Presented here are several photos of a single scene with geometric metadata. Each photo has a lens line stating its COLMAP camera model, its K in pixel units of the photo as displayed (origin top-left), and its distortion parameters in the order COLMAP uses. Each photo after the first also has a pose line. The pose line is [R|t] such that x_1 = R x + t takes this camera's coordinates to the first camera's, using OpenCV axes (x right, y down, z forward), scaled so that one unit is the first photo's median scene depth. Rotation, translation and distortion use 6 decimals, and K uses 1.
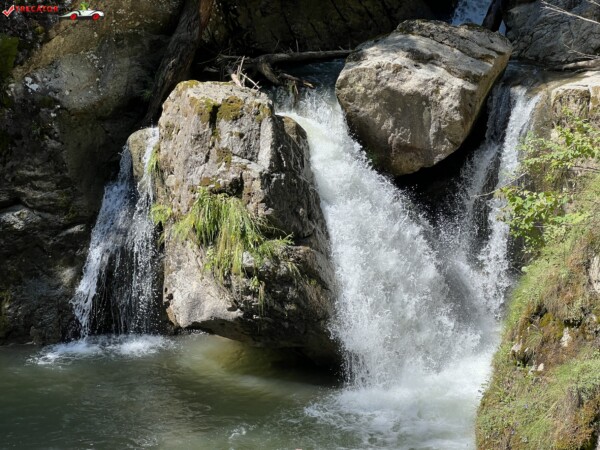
lens RADIAL K [[1334.0, 0, 303.8], [0, 1334.0, 204.2], [0, 0, 1]] dist [0.193348, 0.000000]
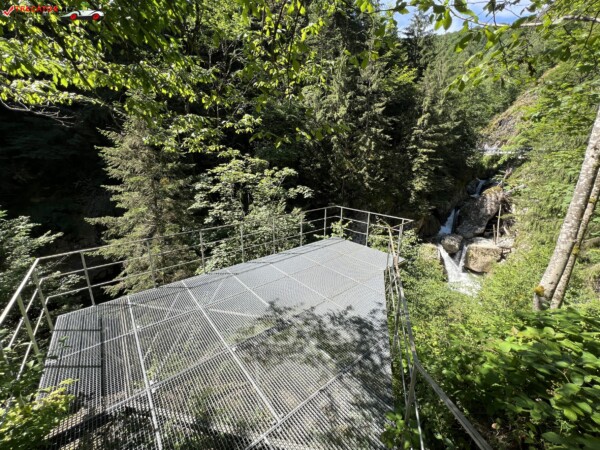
lens RADIAL K [[240.5, 0, 299.8], [0, 240.5, 225.9], [0, 0, 1]] dist [0.001832, -0.000869]
pose [[0.981279, 0.043335, -0.187655, -0.588192], [-0.032335, 0.997596, 0.061290, -0.270225], [0.189860, -0.054075, 0.980321, -0.640688]]
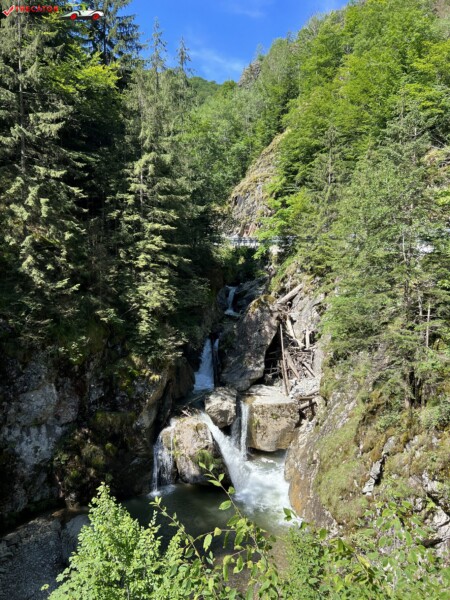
lens RADIAL K [[453.3, 0, 223.5], [0, 453.3, 303.1], [0, 0, 1]] dist [0.056838, -0.065283]
pose [[0.884316, -0.038790, 0.465275, -0.593259], [0.090084, 0.991993, -0.088514, -0.300343], [-0.458116, 0.120188, 0.880730, -0.293487]]
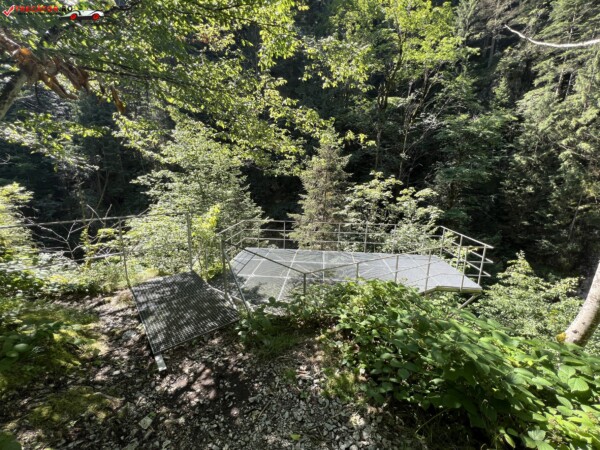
lens RADIAL K [[240.5, 0, 303.5], [0, 240.5, 229.2], [0, 0, 1]] dist [0.001832, -0.000869]
pose [[0.565752, 0.177105, -0.805332, -0.427874], [-0.184247, 0.979120, 0.085889, -0.268418], [0.803728, 0.099788, 0.586570, -0.662307]]
